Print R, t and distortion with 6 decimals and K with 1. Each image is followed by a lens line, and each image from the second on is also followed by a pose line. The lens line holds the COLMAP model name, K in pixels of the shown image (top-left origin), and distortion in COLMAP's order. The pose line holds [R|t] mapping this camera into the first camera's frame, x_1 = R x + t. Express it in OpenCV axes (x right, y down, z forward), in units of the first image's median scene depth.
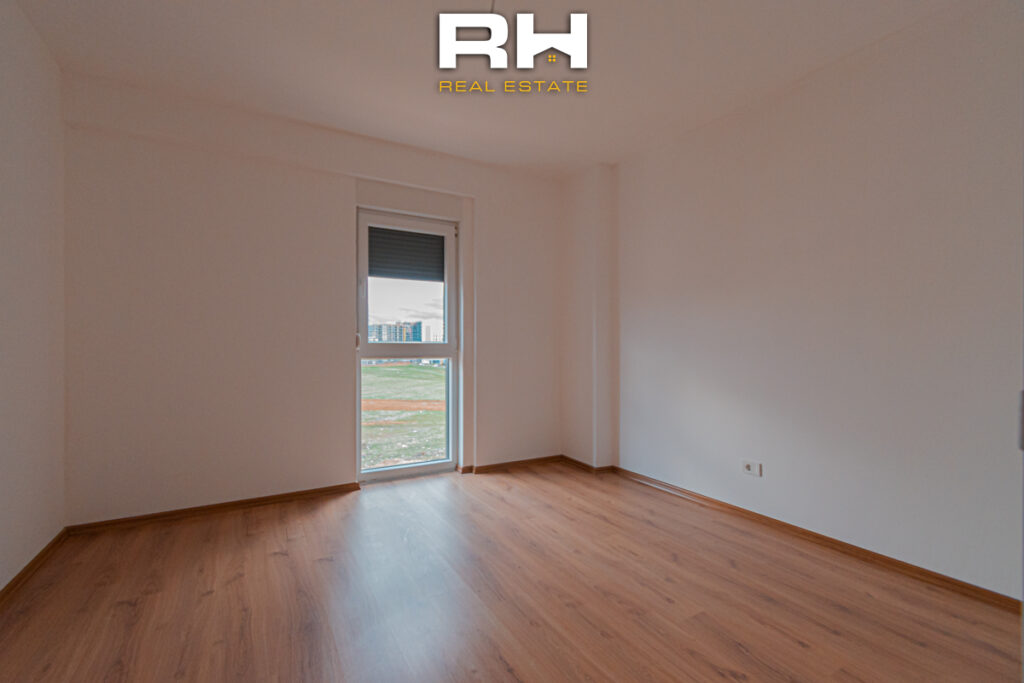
lens RADIAL K [[462.3, 0, 513.7], [0, 462.3, 349.4], [0, 0, 1]] dist [0.005756, 0.000594]
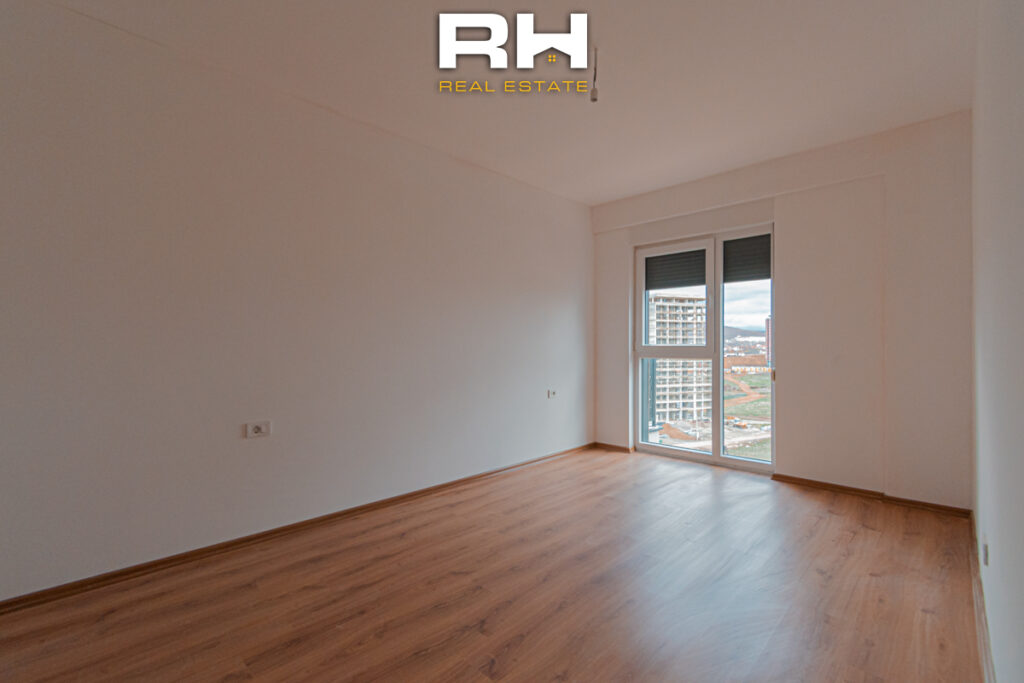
lens RADIAL K [[462.3, 0, 529.6], [0, 462.3, 349.3], [0, 0, 1]] dist [0.005756, 0.000594]
pose [[0.280679, 0.001962, -0.959800, 0.534876], [-0.007483, 0.999972, -0.000144, -0.001483], [0.959773, 0.007222, 0.280685, 0.194911]]
